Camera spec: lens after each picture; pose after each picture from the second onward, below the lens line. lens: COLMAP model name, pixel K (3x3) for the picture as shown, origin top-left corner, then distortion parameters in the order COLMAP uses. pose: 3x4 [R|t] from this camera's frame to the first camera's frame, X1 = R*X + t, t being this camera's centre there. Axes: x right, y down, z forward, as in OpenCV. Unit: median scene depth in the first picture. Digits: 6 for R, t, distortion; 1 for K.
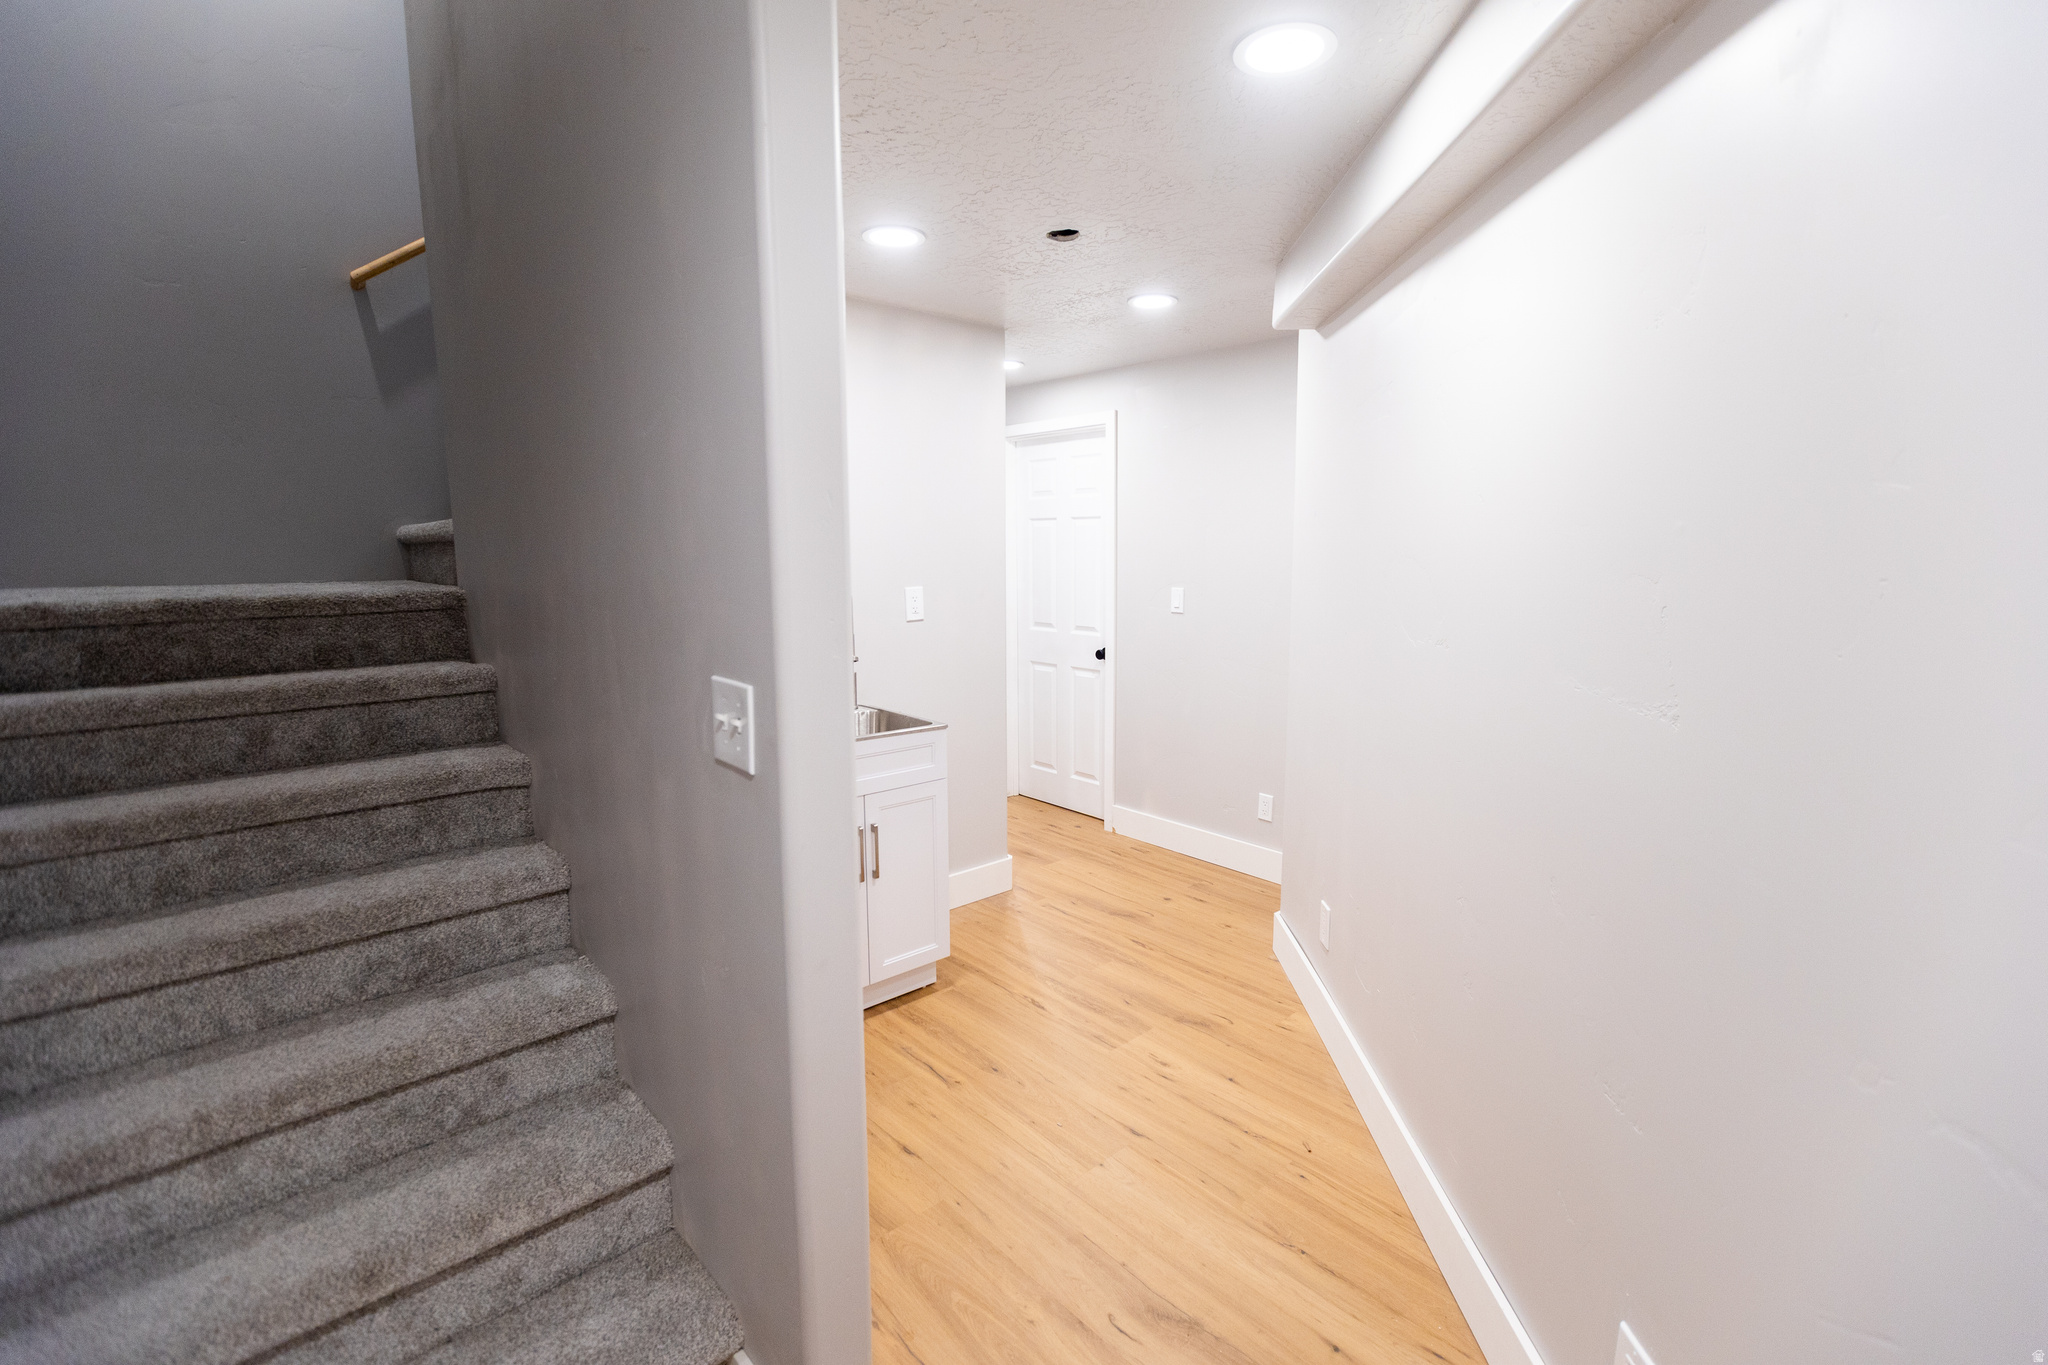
lens RADIAL K [[916.0, 0, 1036.2], [0, 916.0, 678.1], [0, 0, 1]] dist [0.001335, 0.000244]
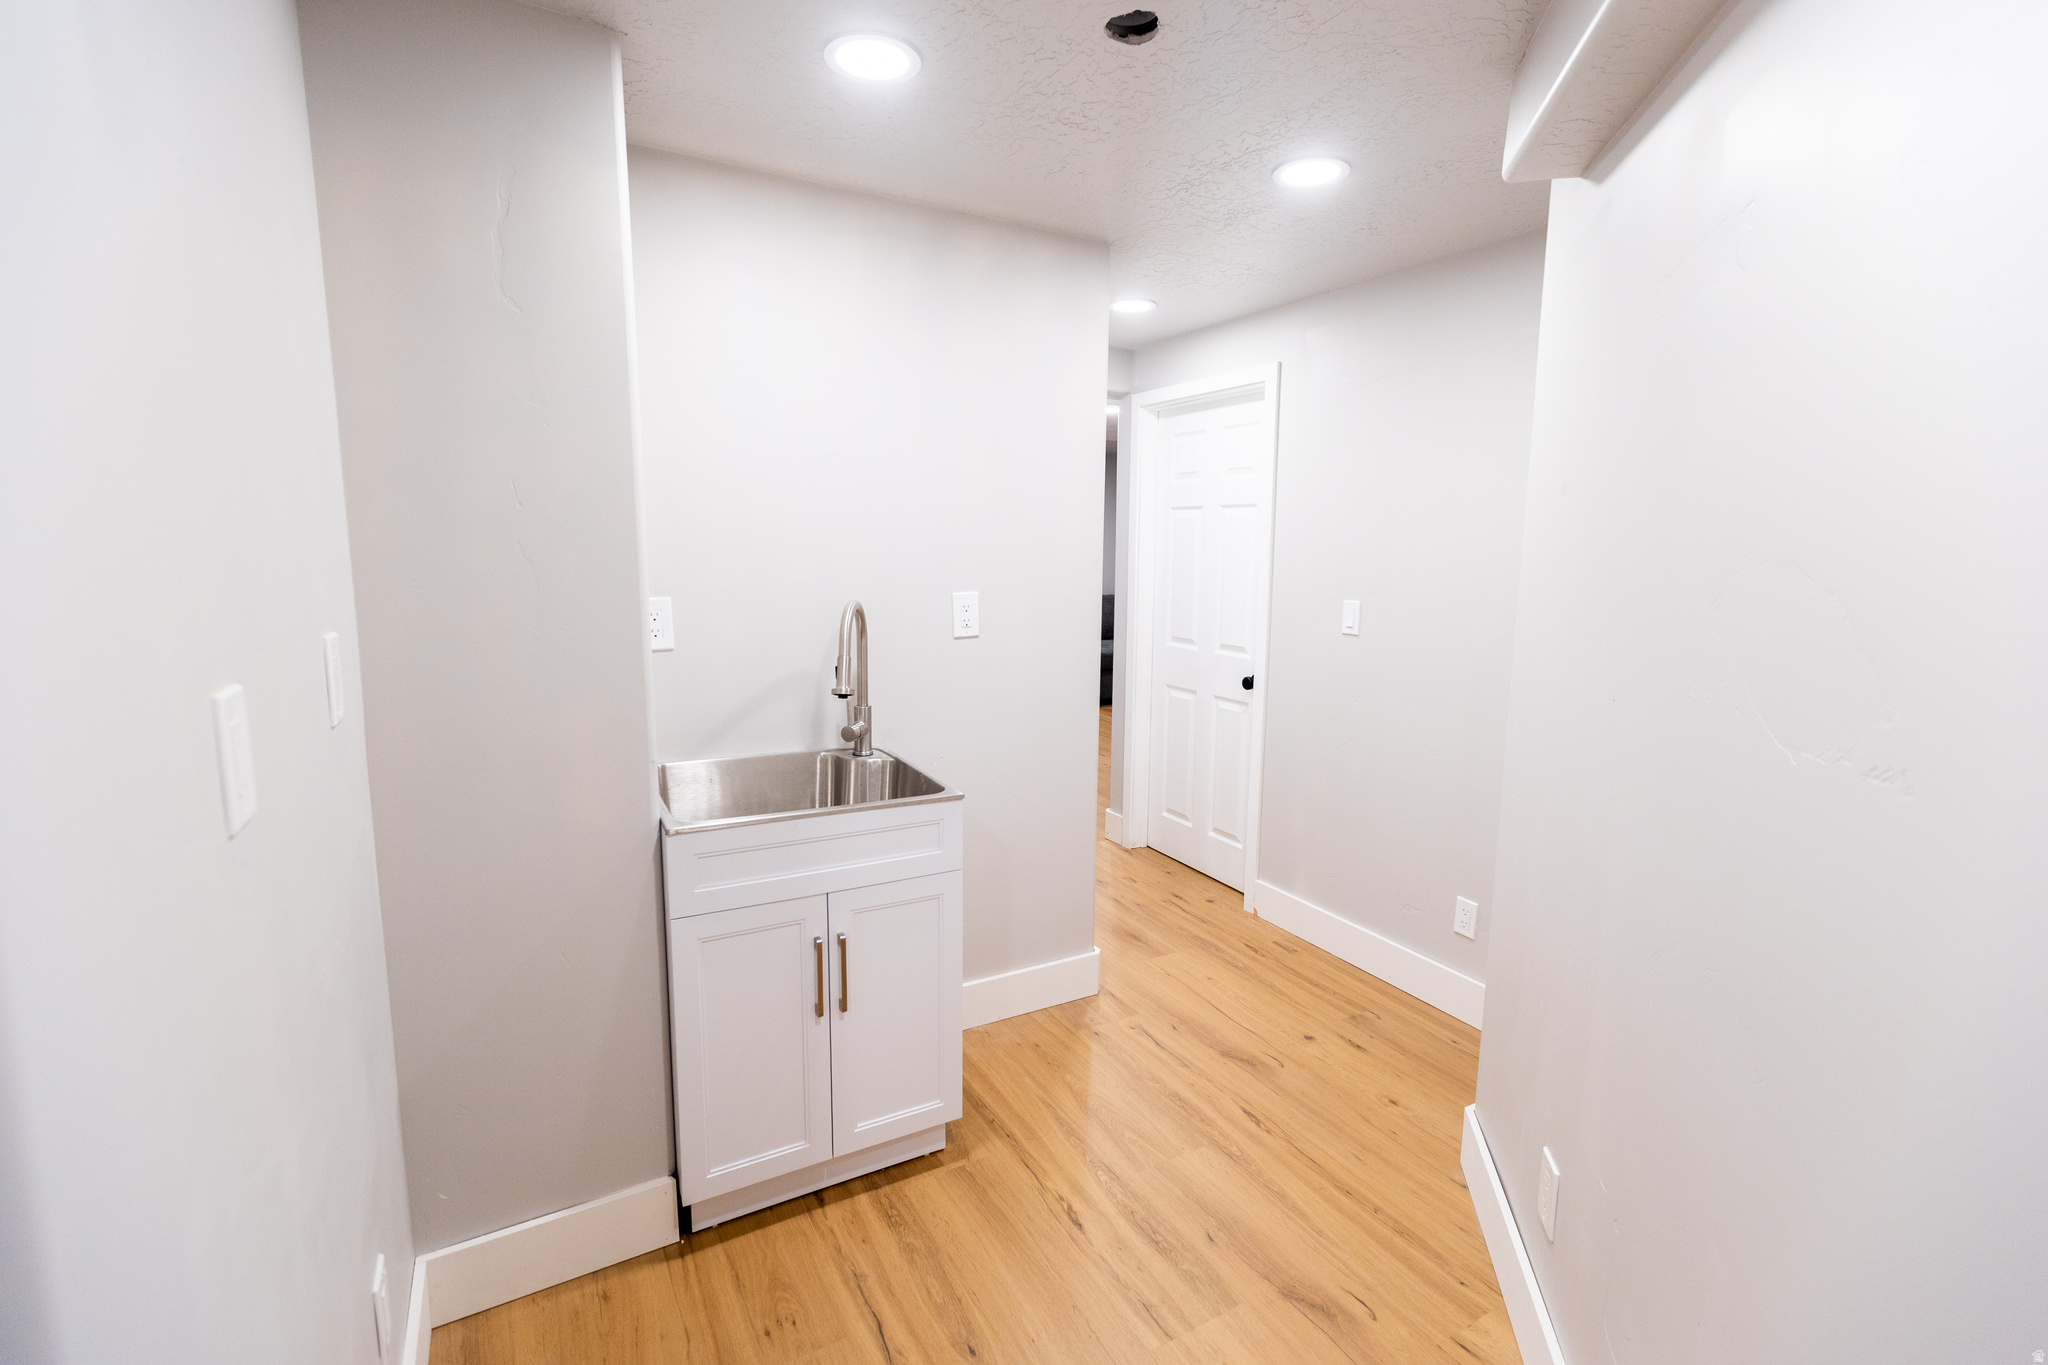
lens RADIAL K [[924.0, 0, 1029.2], [0, 924.0, 675.5], [0, 0, 1]] dist [0.002276, -0.000021]
pose [[0.974323, 0.046948, -0.220207, 0.078988], [-0.047247, 0.998876, 0.003912, -0.034087], [0.220143, 0.006592, 0.975445, 0.257470]]
